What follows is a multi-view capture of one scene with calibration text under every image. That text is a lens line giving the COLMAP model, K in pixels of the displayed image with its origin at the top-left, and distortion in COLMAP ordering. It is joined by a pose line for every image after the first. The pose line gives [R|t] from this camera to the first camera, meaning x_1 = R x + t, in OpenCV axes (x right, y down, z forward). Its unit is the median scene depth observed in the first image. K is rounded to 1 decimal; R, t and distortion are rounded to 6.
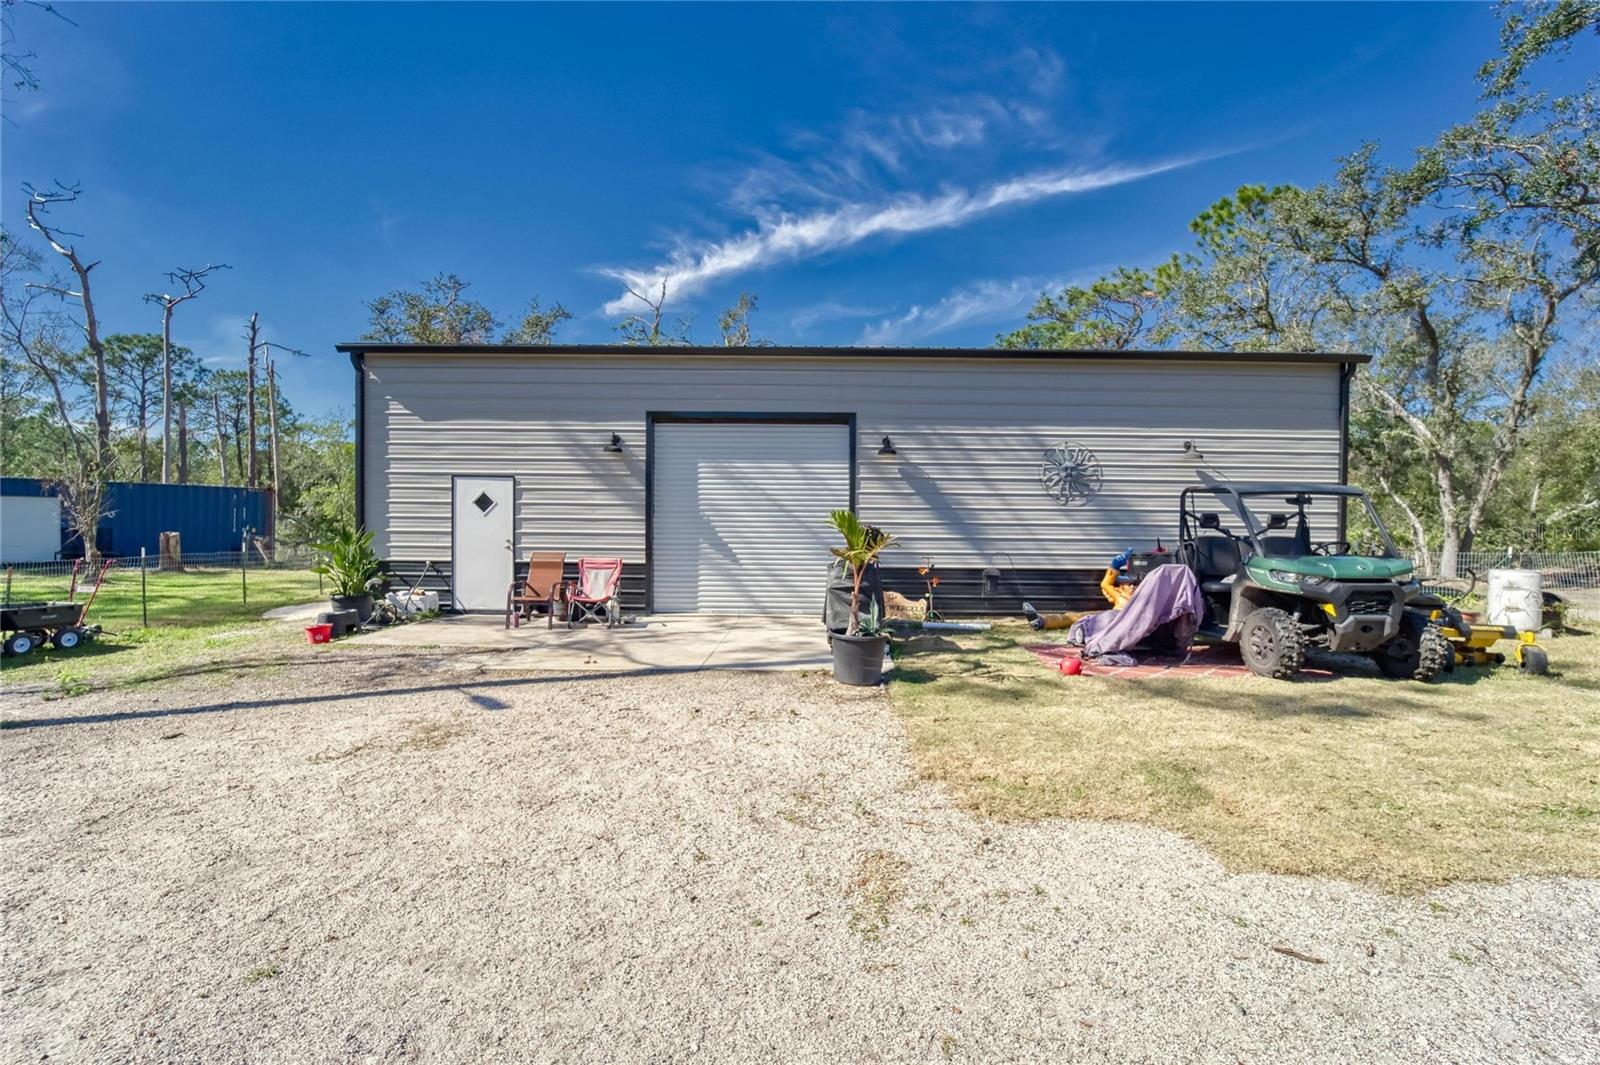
lens RADIAL K [[694.1, 0, 778.0], [0, 694.1, 537.5], [0, 0, 1]] dist [-0.009640, -0.000054]
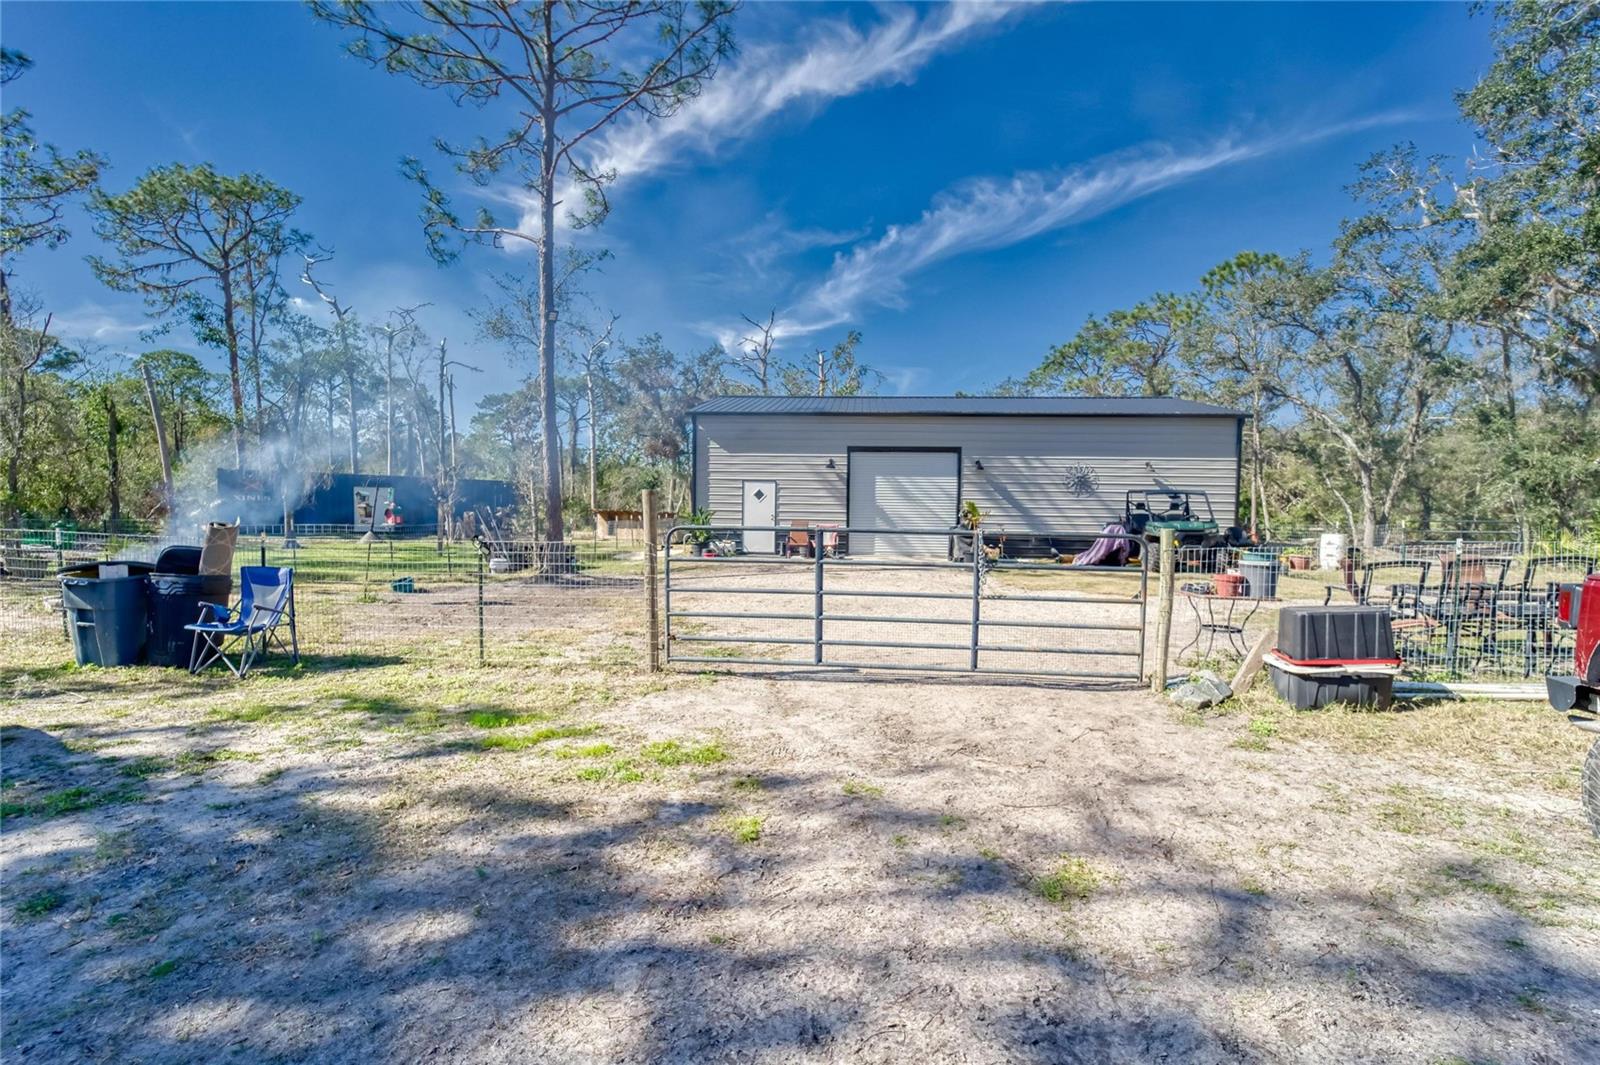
lens RADIAL K [[694.1, 0, 778.0], [0, 694.1, 537.5], [0, 0, 1]] dist [-0.009640, -0.000054]
pose [[0.997287, 0.006962, -0.073287, -0.235679], [-0.005399, 0.999754, 0.021502, 0.024006], [0.073419, -0.021048, 0.997079, -0.873243]]
